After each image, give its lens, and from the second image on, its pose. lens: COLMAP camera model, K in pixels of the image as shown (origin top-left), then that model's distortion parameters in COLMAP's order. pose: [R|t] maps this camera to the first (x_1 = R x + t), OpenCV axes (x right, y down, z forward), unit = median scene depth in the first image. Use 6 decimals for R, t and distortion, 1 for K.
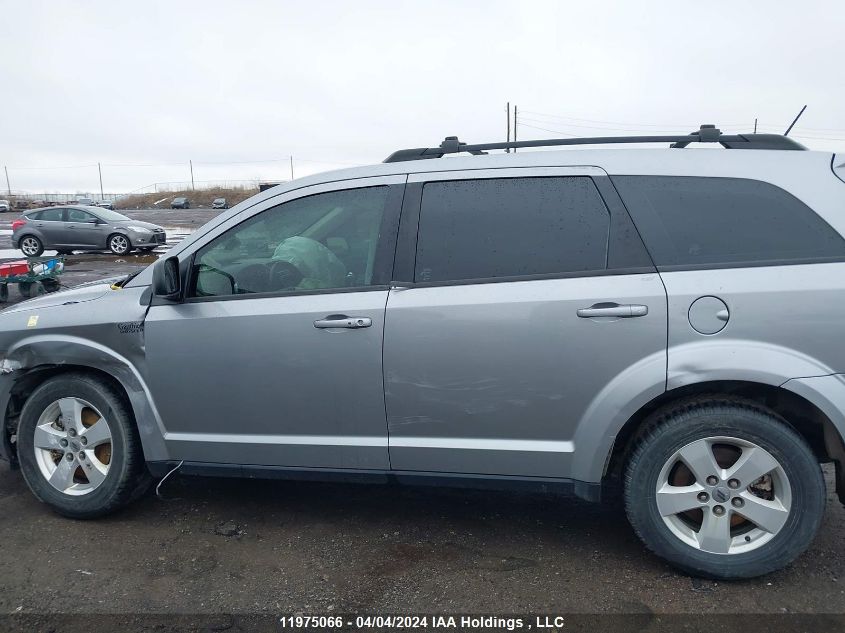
lens RADIAL K [[630.8, 0, 422.5], [0, 630.8, 316.5], [0, 0, 1]] dist [0.079856, -0.139996]
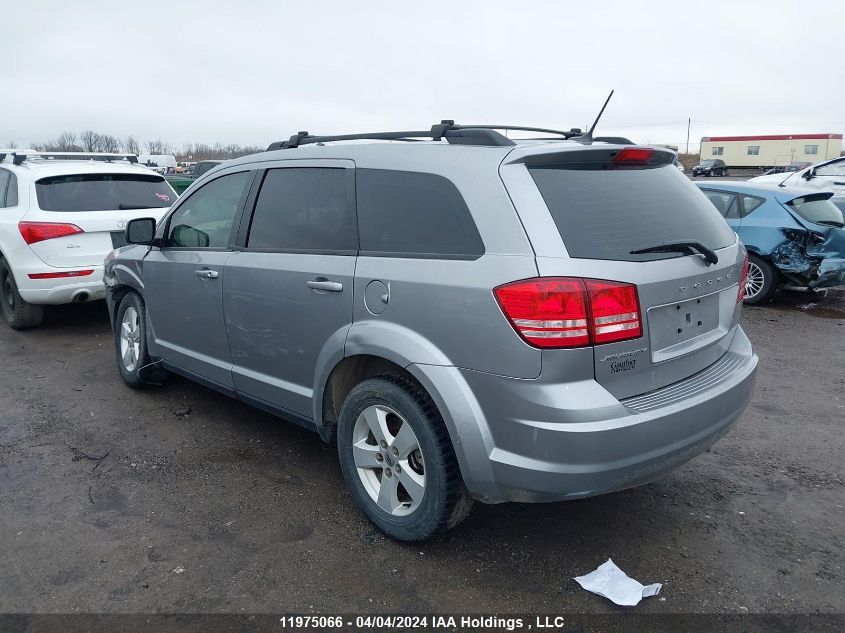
lens RADIAL K [[630.8, 0, 422.5], [0, 630.8, 316.5], [0, 0, 1]] dist [0.079856, -0.139996]
pose [[0.848901, 0.136143, -0.510718, 1.029051], [-0.107615, 0.990537, 0.085174, -0.067898], [0.517481, -0.017344, 0.855519, 0.081279]]
